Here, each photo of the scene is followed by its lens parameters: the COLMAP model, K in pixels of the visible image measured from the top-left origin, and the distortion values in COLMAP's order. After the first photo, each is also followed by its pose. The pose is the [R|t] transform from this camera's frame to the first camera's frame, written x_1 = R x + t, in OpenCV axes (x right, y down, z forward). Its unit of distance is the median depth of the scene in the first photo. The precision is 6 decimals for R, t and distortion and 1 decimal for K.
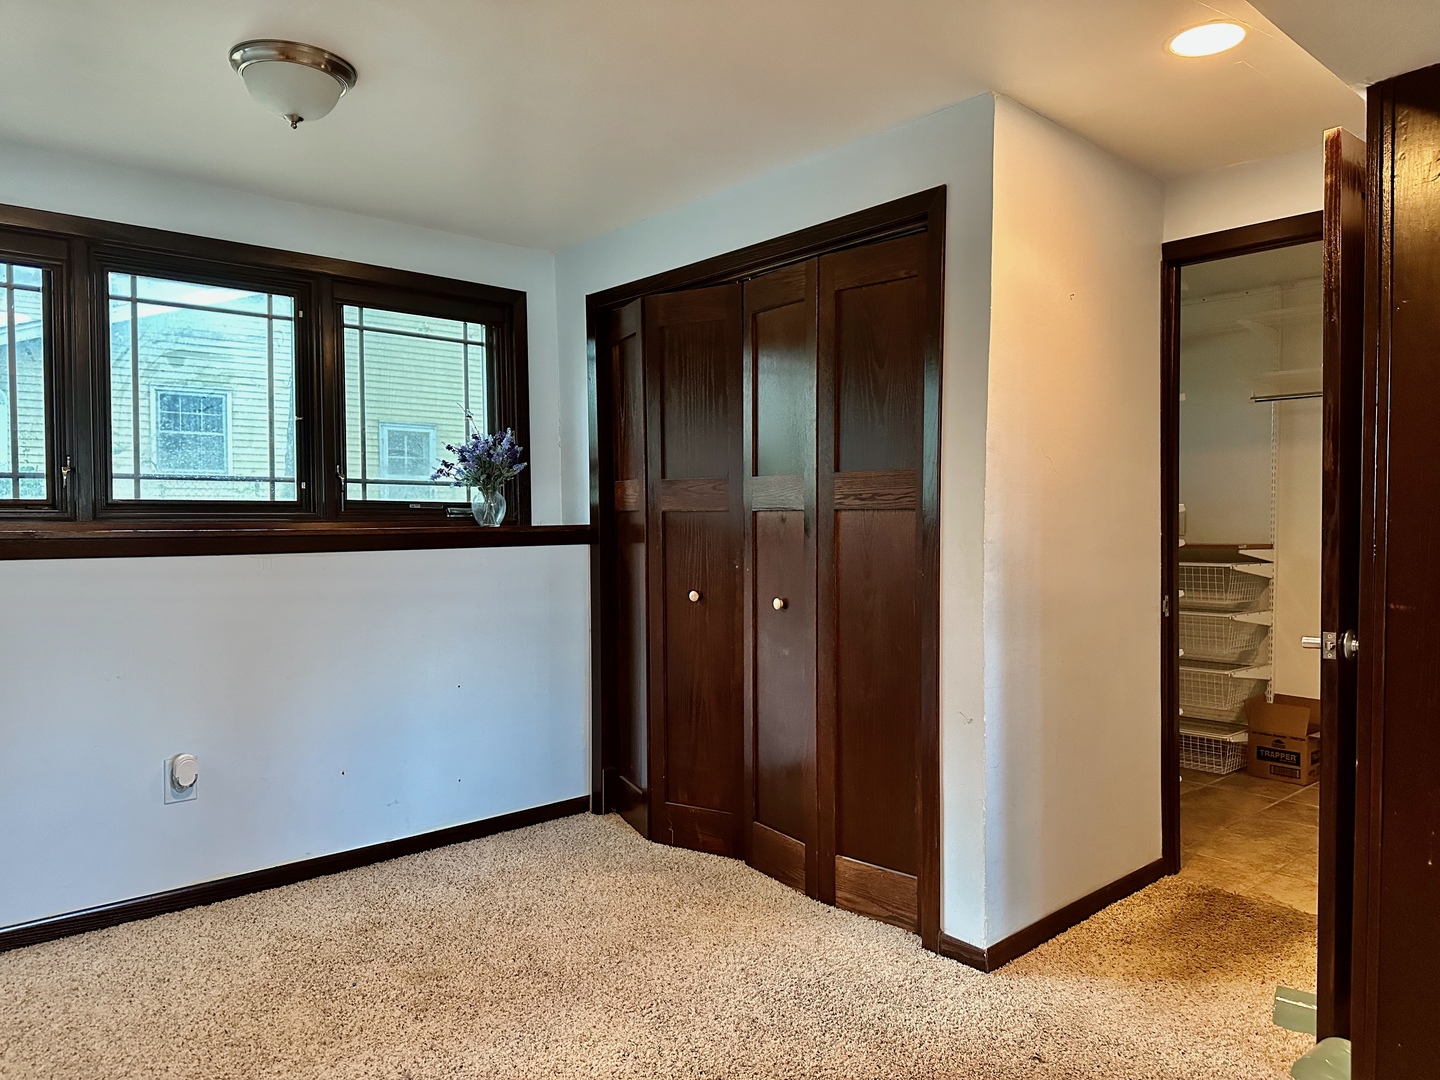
lens RADIAL K [[1013.4, 0, 722.7], [0, 1013.4, 534.7], [0, 0, 1]] dist [0.037473, -0.020875]
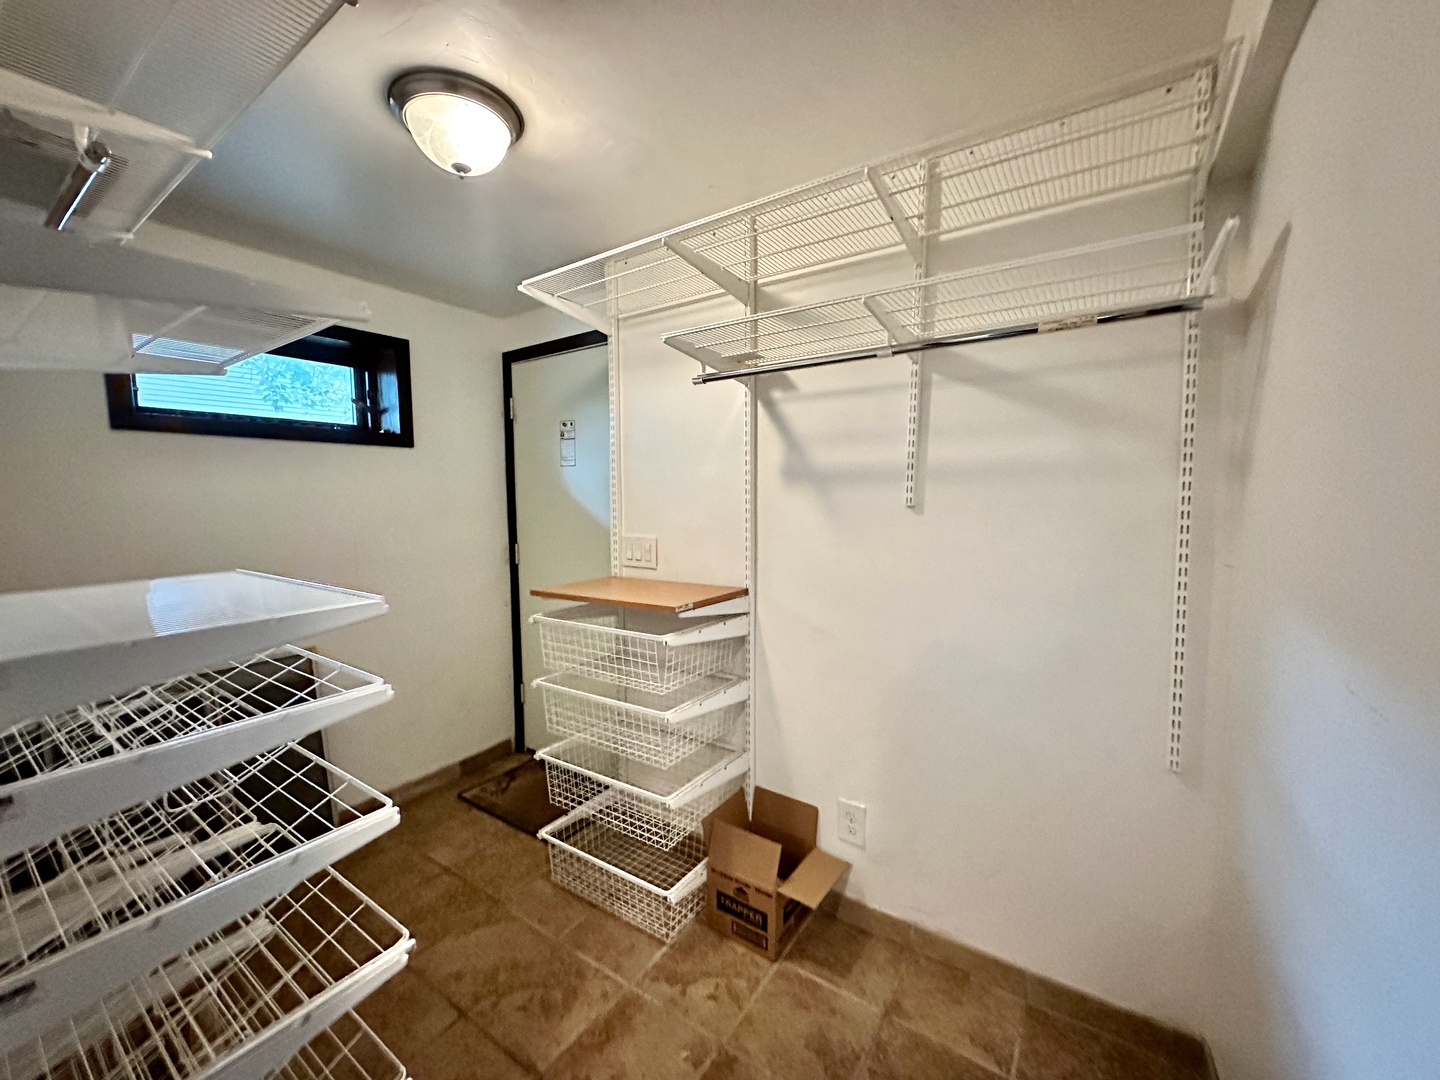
lens RADIAL K [[580.3, 0, 718.7], [0, 580.3, 542.9], [0, 0, 1]] dist [0.004690, 0.000365]
pose [[0.971274, -0.027008, 0.236425, 0.443141], [0.011396, 0.997678, 0.067152, -0.052055], [-0.237690, -0.062528, 0.969326, 0.645719]]
